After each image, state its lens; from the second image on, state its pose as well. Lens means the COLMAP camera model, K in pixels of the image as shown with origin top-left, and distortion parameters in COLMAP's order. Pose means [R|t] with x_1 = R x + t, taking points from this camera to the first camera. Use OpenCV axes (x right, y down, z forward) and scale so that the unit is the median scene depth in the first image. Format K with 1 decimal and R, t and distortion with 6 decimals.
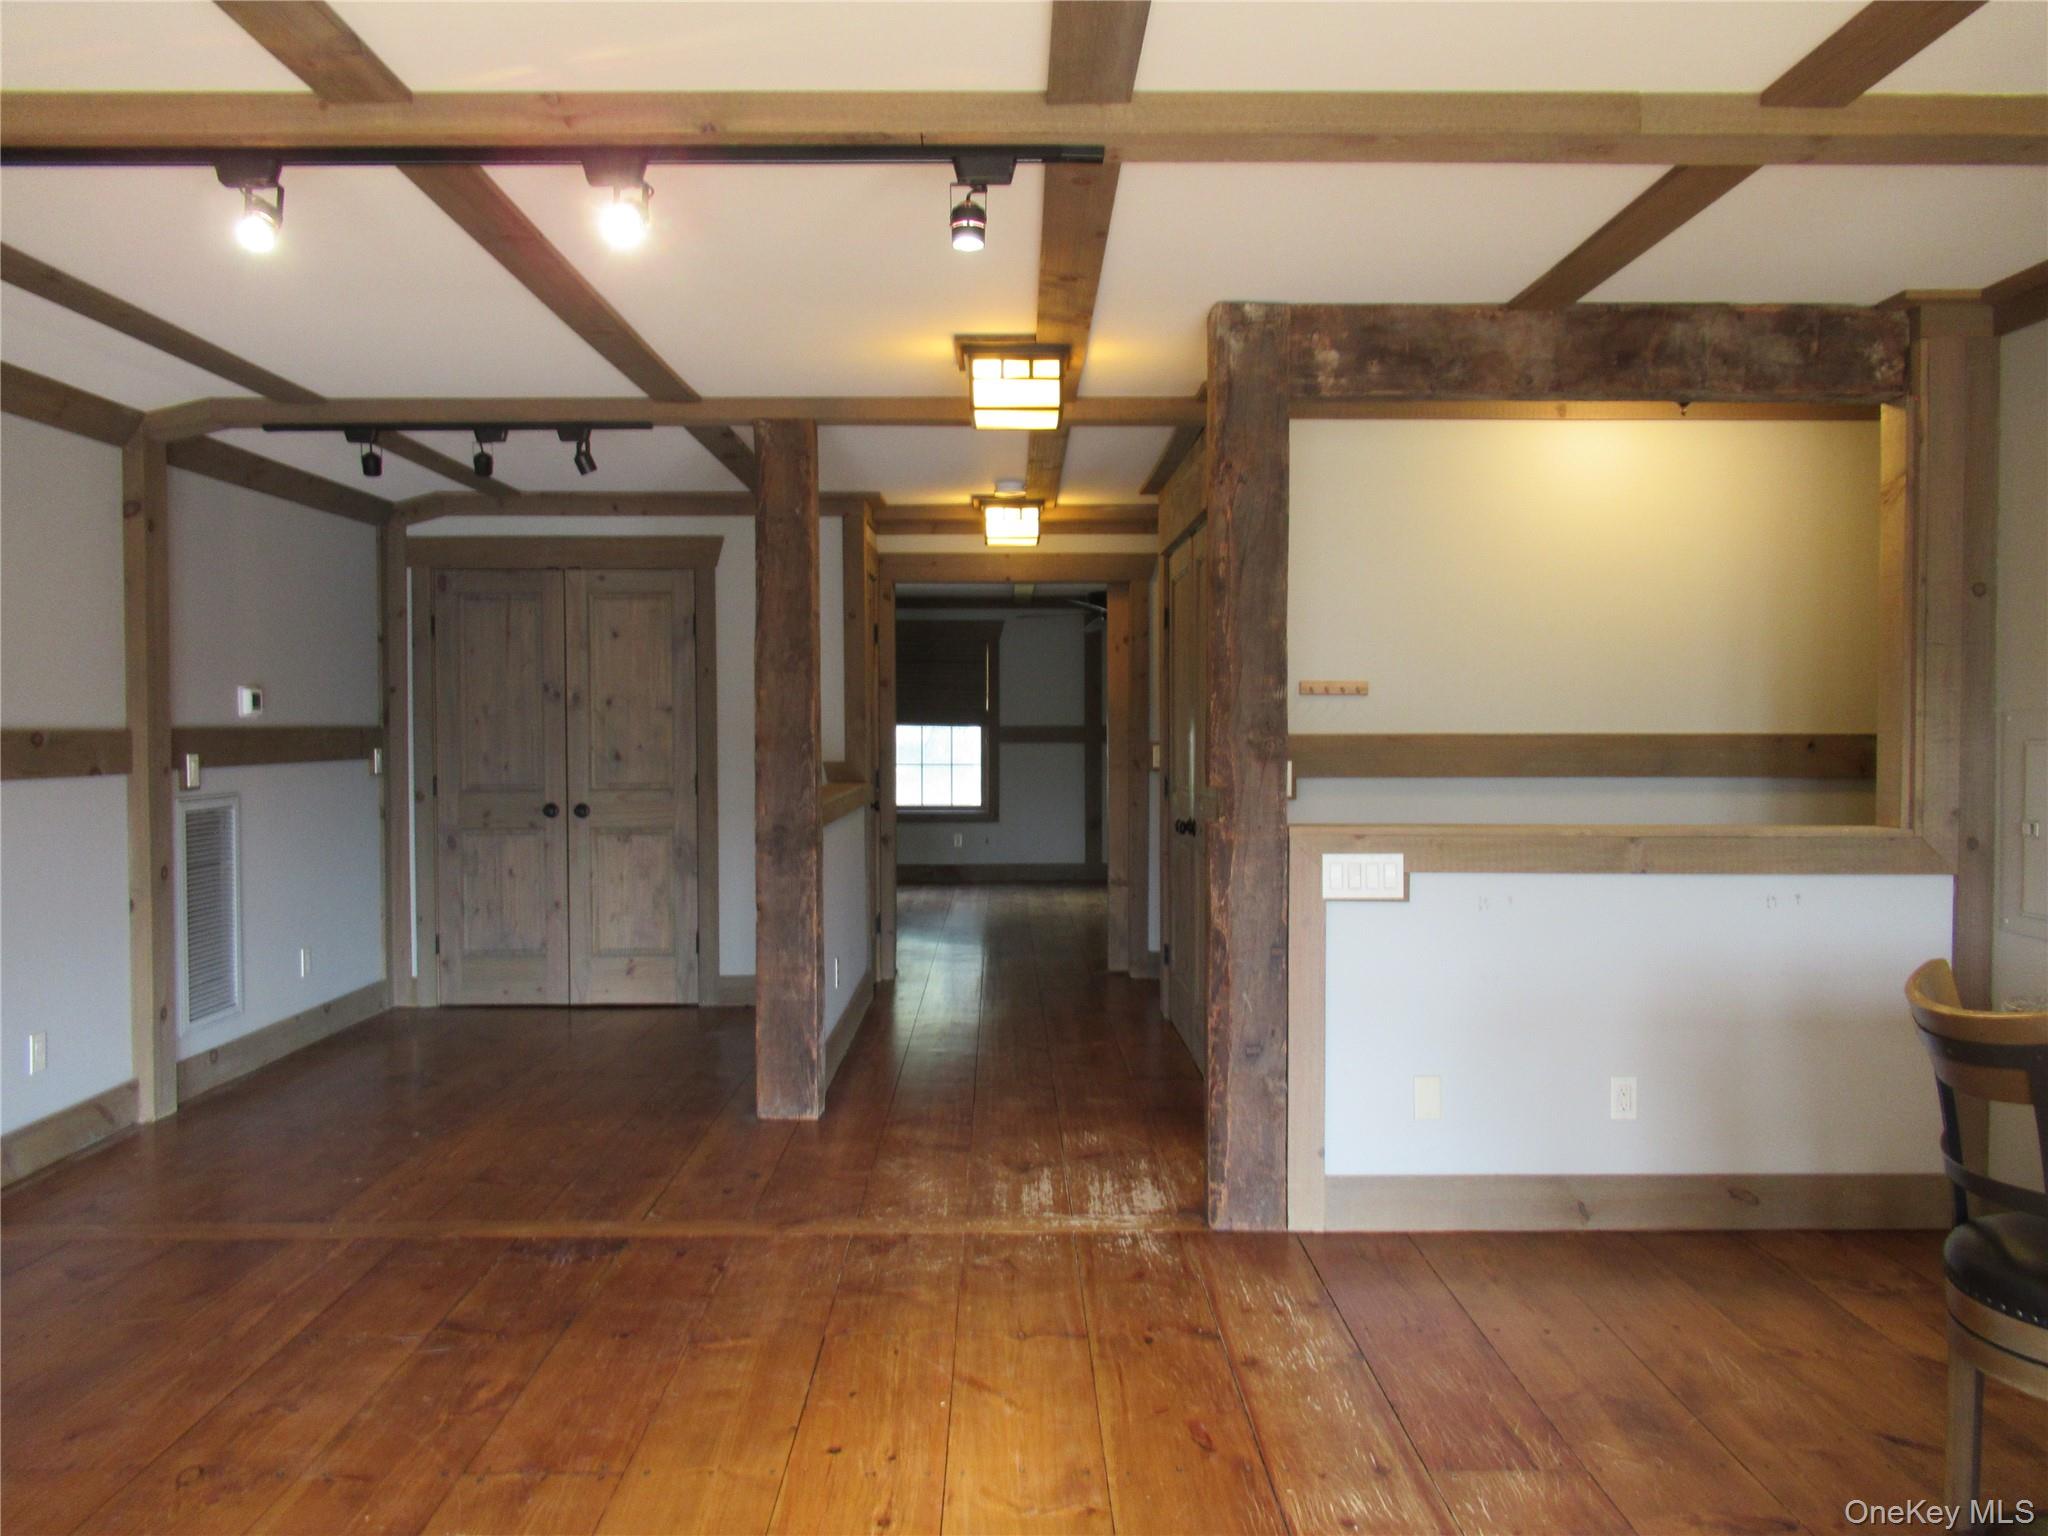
lens RADIAL K [[1549.6, 0, 1024.8], [0, 1549.6, 777.8], [0, 0, 1]] dist [-0.002977, -0.001093]
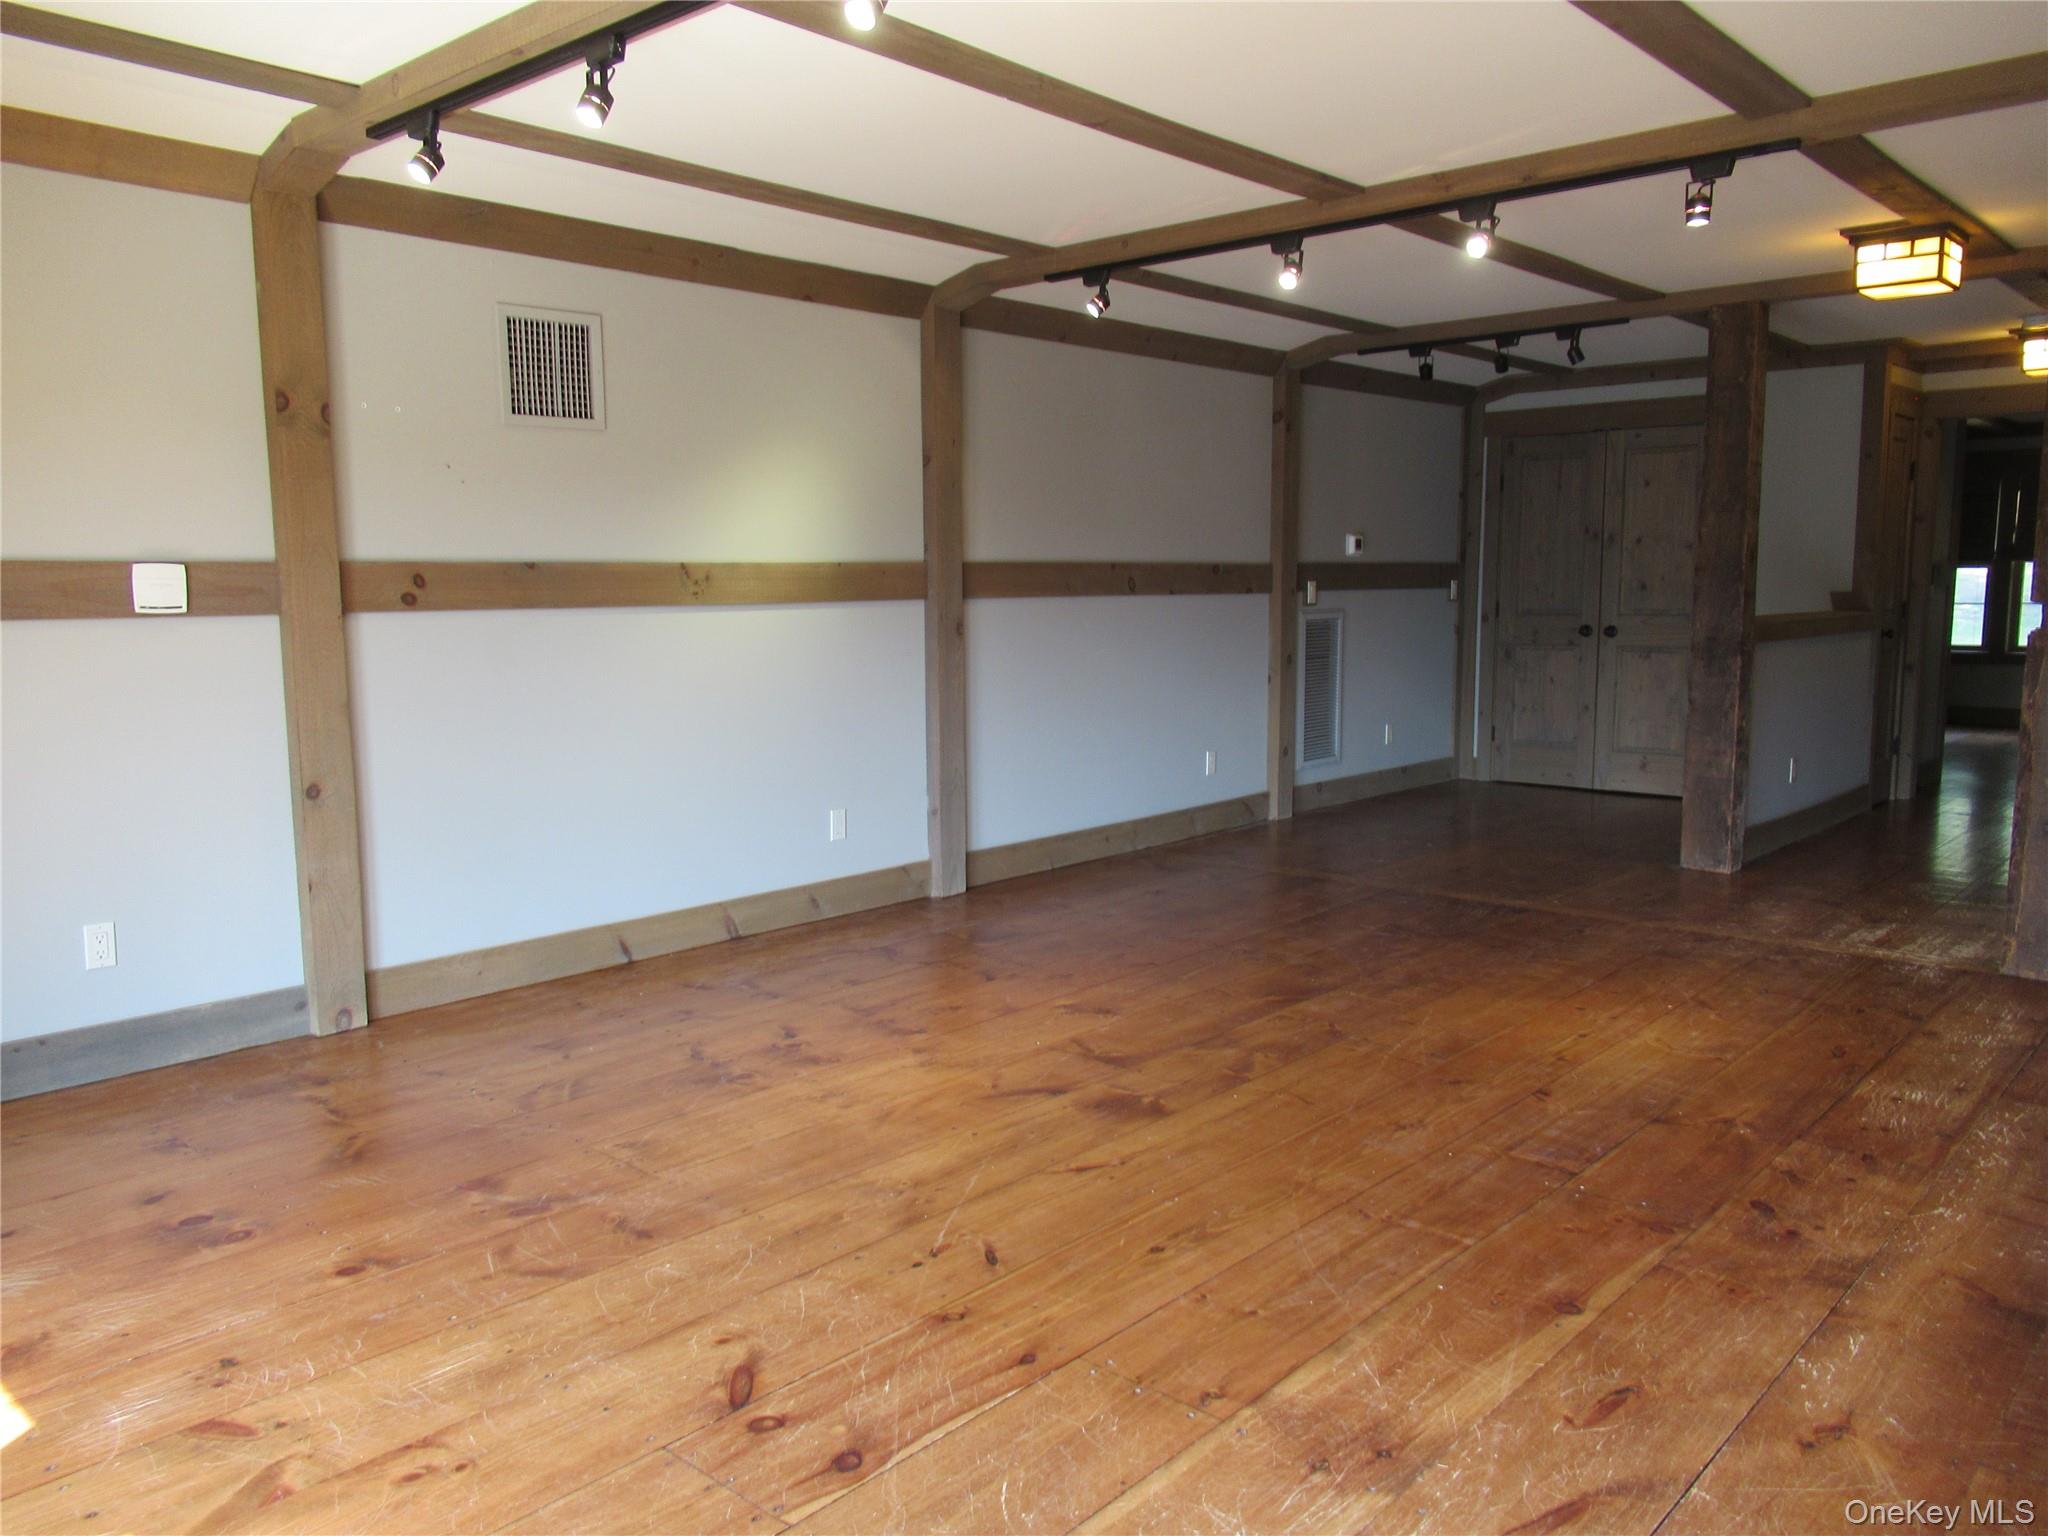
lens RADIAL K [[1549.6, 0, 1024.8], [0, 1549.6, 777.8], [0, 0, 1]] dist [-0.002977, -0.001093]
pose [[0.739469, 0.082707, -0.668091, 0.267665], [-0.016508, 0.994354, 0.104826, 0.021376], [0.672988, -0.066487, 0.736659, -0.291263]]
